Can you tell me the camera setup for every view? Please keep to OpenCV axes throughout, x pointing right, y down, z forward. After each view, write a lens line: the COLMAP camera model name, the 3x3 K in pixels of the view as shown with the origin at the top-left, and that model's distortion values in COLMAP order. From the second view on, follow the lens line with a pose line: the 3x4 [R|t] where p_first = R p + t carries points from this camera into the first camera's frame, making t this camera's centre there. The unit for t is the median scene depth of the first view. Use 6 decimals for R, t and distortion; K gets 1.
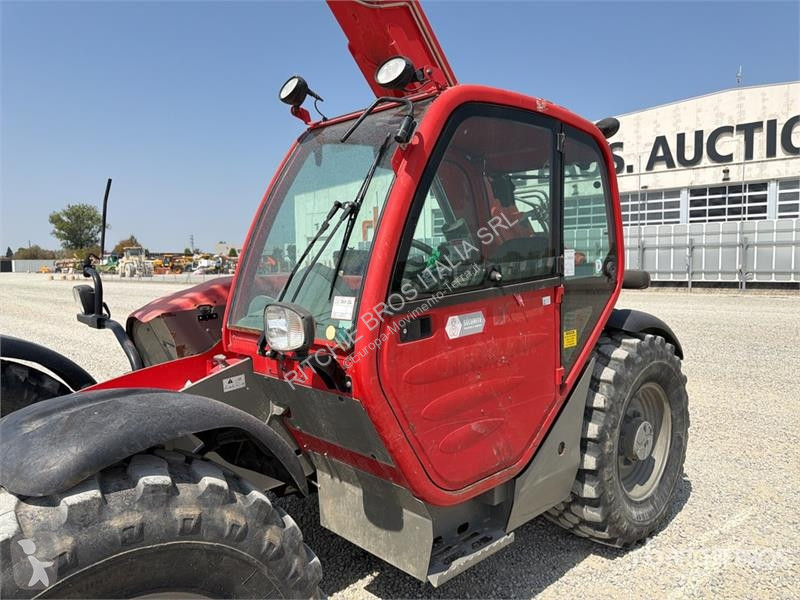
lens RADIAL K [[587.7, 0, 368.5], [0, 587.7, 313.1], [0, 0, 1]] dist [0.007853, -0.010186]
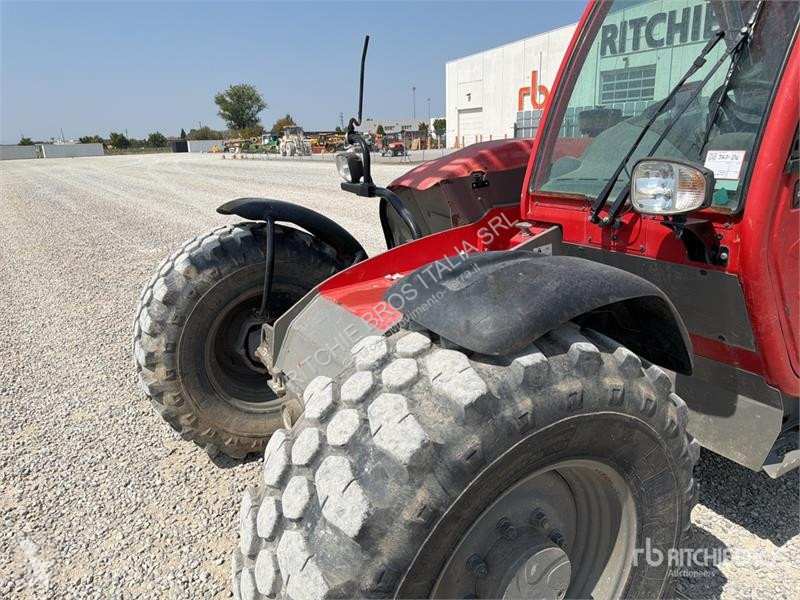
lens RADIAL K [[575.0, 0, 365.3], [0, 575.0, 302.6], [0, 0, 1]] dist [0.058570, -0.085916]
pose [[0.971944, 0.046649, -0.230538, -0.237728], [-0.002770, 0.982338, 0.187097, 0.020739], [0.235195, -0.181209, 0.954907, 0.024559]]
